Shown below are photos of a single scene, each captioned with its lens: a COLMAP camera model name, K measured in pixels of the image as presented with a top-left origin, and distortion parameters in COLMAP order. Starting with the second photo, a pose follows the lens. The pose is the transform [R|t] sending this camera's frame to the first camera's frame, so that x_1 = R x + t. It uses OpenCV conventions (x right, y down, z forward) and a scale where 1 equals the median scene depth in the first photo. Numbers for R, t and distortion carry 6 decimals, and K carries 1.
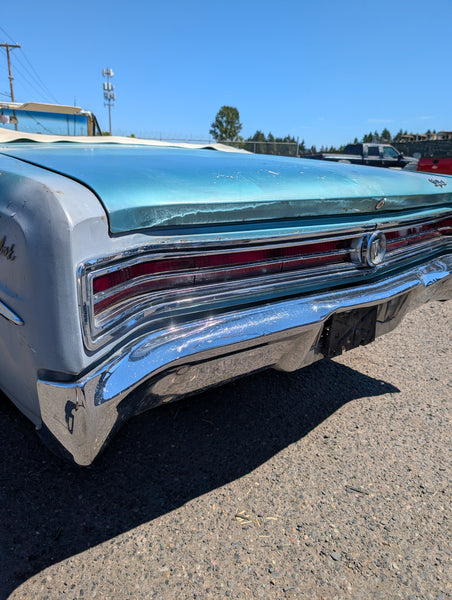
lens RADIAL K [[436.7, 0, 221.0], [0, 436.7, 301.4], [0, 0, 1]] dist [0.020227, -0.022808]
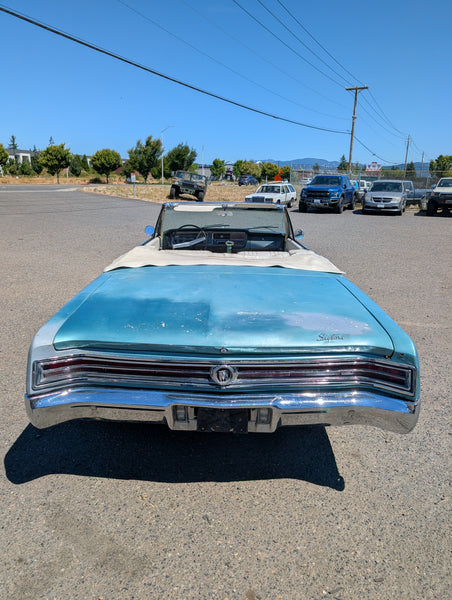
lens RADIAL K [[436.7, 0, 221.8], [0, 436.7, 298.8], [0, 0, 1]] dist [0.020227, -0.022808]
pose [[0.755500, 0.159475, -0.635442, 0.642615], [-0.193560, 0.980957, 0.016058, -0.204742], [0.625902, 0.110864, 0.771981, -0.150186]]
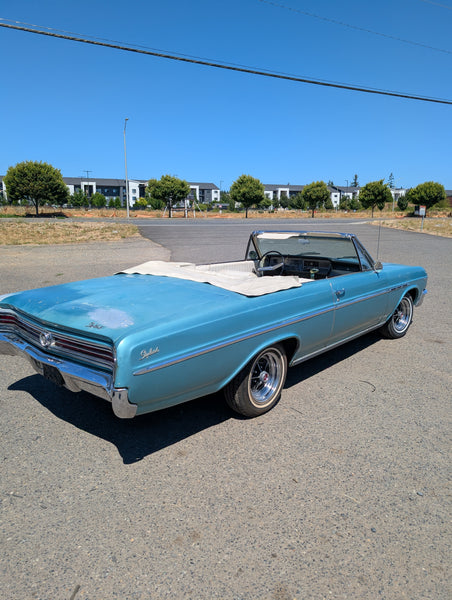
lens RADIAL K [[436.7, 0, 226.4], [0, 436.7, 298.3], [0, 0, 1]] dist [0.020227, -0.022808]
pose [[0.138777, 0.170945, -0.975458, 1.344524], [-0.297776, 0.946610, 0.123526, -0.445884], [0.944495, 0.273326, 0.182271, 0.687874]]
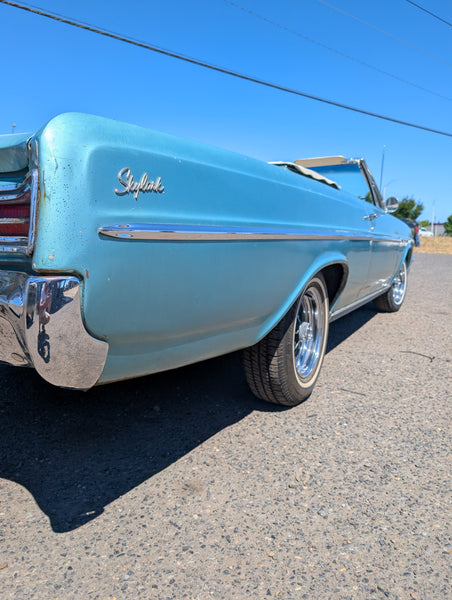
lens RADIAL K [[440.0, 0, 224.7], [0, 440.0, 299.3], [0, 0, 1]] dist [0.004888, -0.005352]
pose [[0.352886, 0.103045, -0.929975, 0.727095], [-0.278740, 0.960366, 0.000643, -0.096253], [0.893183, 0.258994, 0.367623, 0.694204]]
